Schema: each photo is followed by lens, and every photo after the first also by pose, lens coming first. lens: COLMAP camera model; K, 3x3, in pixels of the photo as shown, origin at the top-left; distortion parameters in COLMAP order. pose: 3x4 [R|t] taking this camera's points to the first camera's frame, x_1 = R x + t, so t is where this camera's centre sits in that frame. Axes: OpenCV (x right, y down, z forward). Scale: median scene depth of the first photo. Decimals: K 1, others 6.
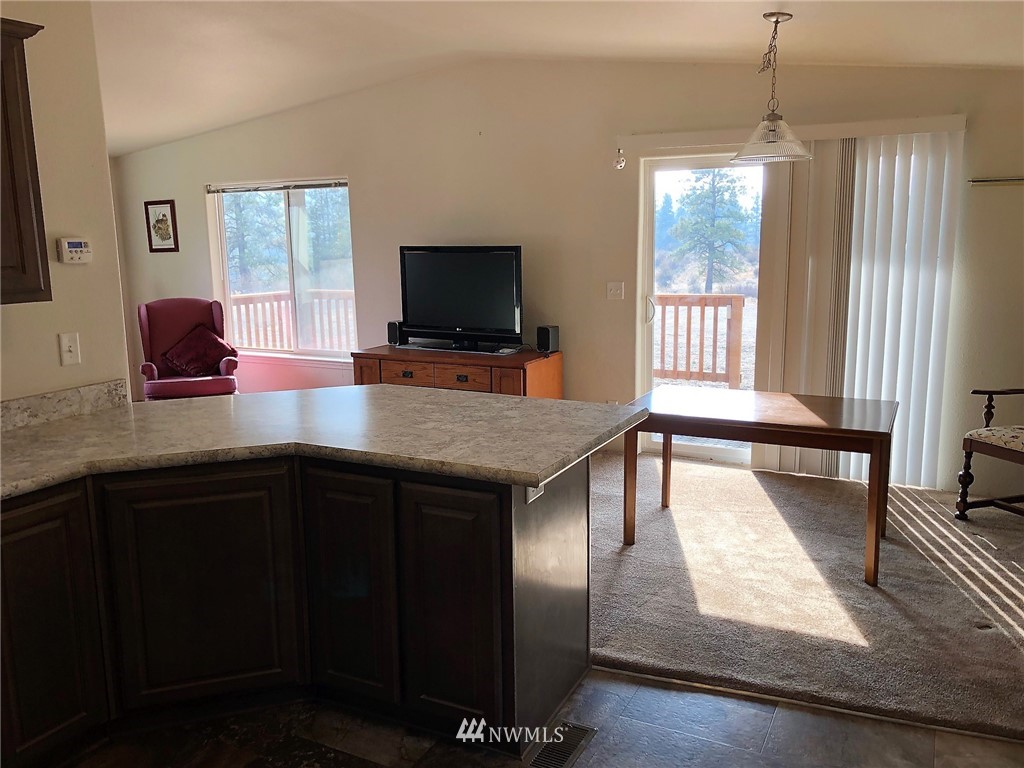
lens RADIAL K [[834.8, 0, 501.4], [0, 834.8, 380.8], [0, 0, 1]] dist [0.021371, 0.013738]
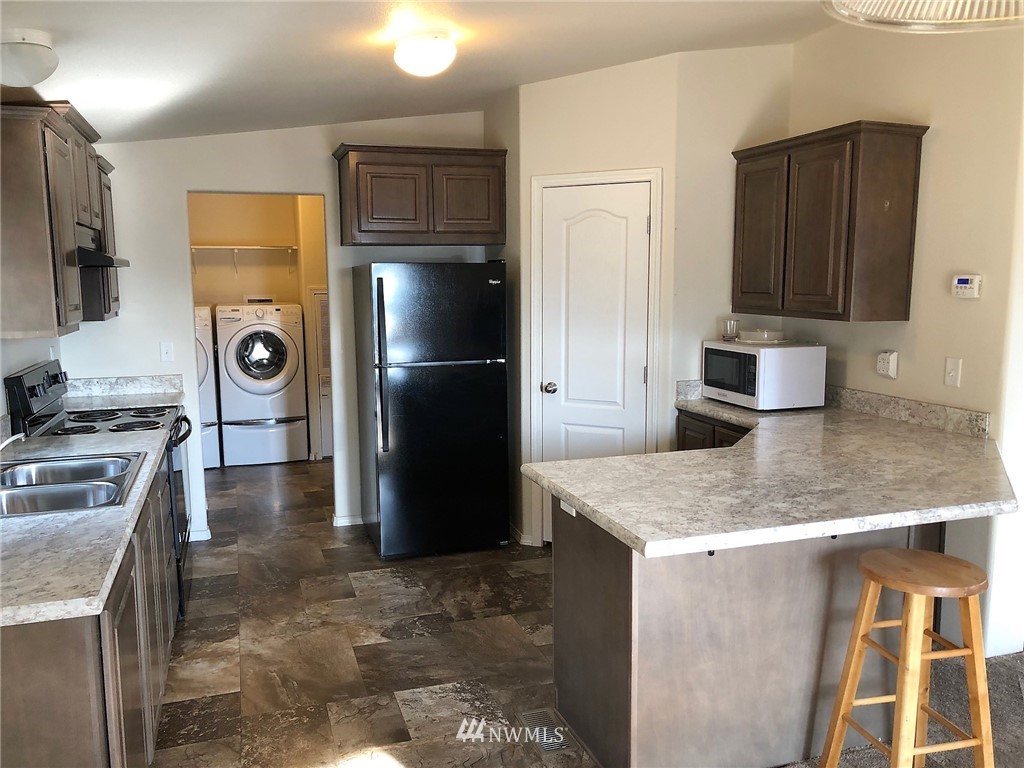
lens RADIAL K [[834.8, 0, 514.4], [0, 834.8, 391.0], [0, 0, 1]] dist [0.021371, 0.013738]
pose [[-0.688058, 0.122019, -0.715324, 3.217630], [-0.107605, 0.957707, 0.266868, -1.144423], [0.717633, 0.260593, -0.645828, 5.942441]]
